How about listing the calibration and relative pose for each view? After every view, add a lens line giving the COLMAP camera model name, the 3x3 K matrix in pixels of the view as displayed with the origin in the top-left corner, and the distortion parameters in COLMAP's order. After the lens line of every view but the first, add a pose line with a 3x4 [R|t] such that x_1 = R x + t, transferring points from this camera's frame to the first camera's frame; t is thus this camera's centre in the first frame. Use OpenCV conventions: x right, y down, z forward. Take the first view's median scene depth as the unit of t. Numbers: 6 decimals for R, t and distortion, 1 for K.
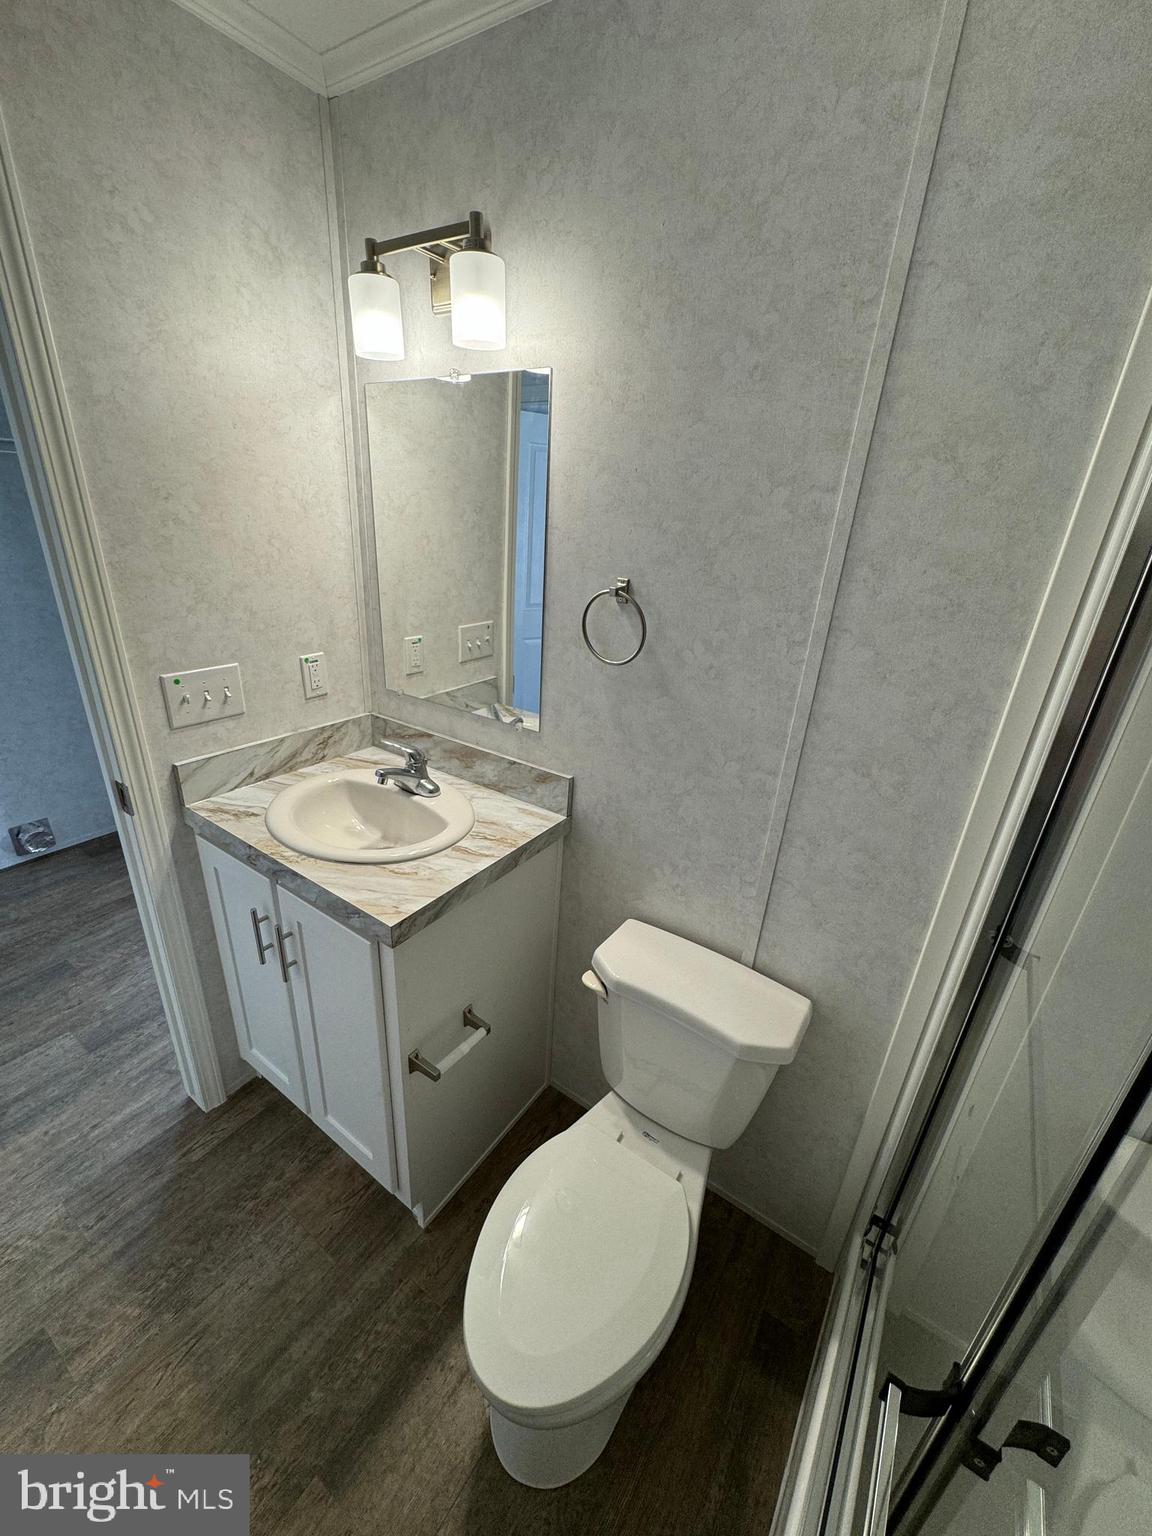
lens RADIAL K [[612.5, 0, 575.5], [0, 612.5, 762.0], [0, 0, 1]] dist [-0.002330, 0.000302]
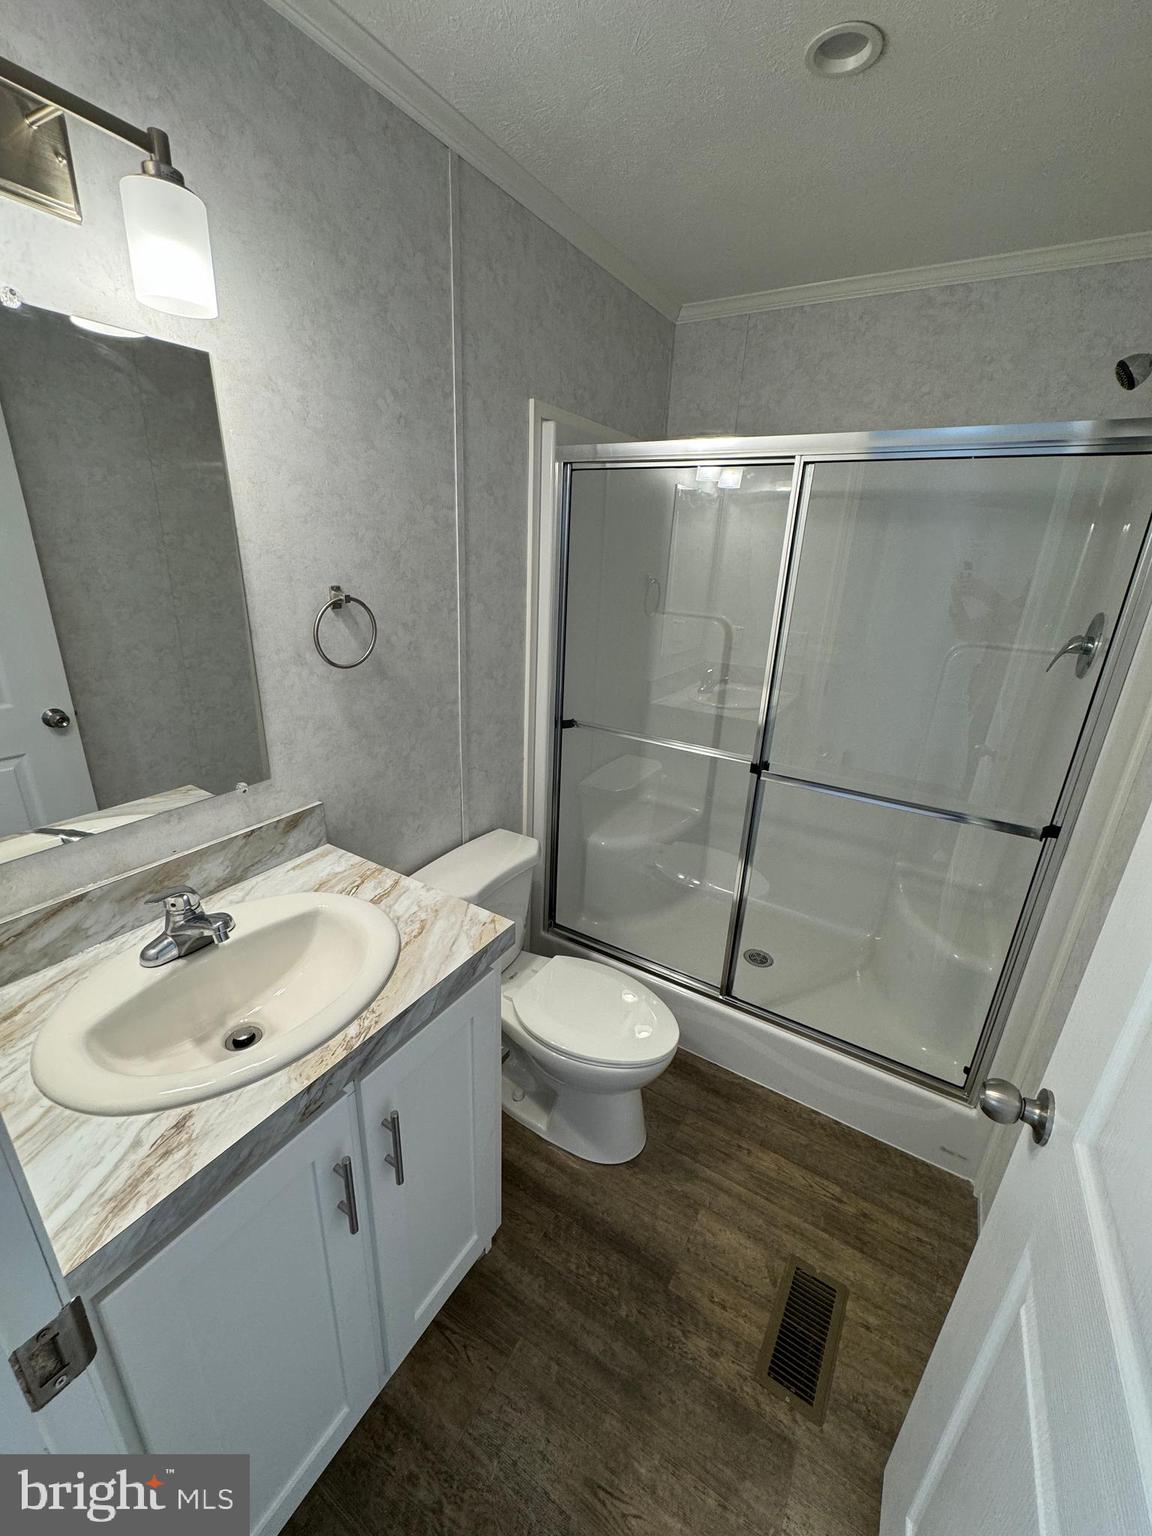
lens RADIAL K [[612.5, 0, 575.5], [0, 612.5, 762.0], [0, 0, 1]] dist [-0.002330, 0.000302]
pose [[-0.040616, -0.391131, 0.919438, -0.998174], [0.340581, 0.859671, 0.380751, -0.291126], [-0.939337, 0.328608, 0.098296, 0.592119]]
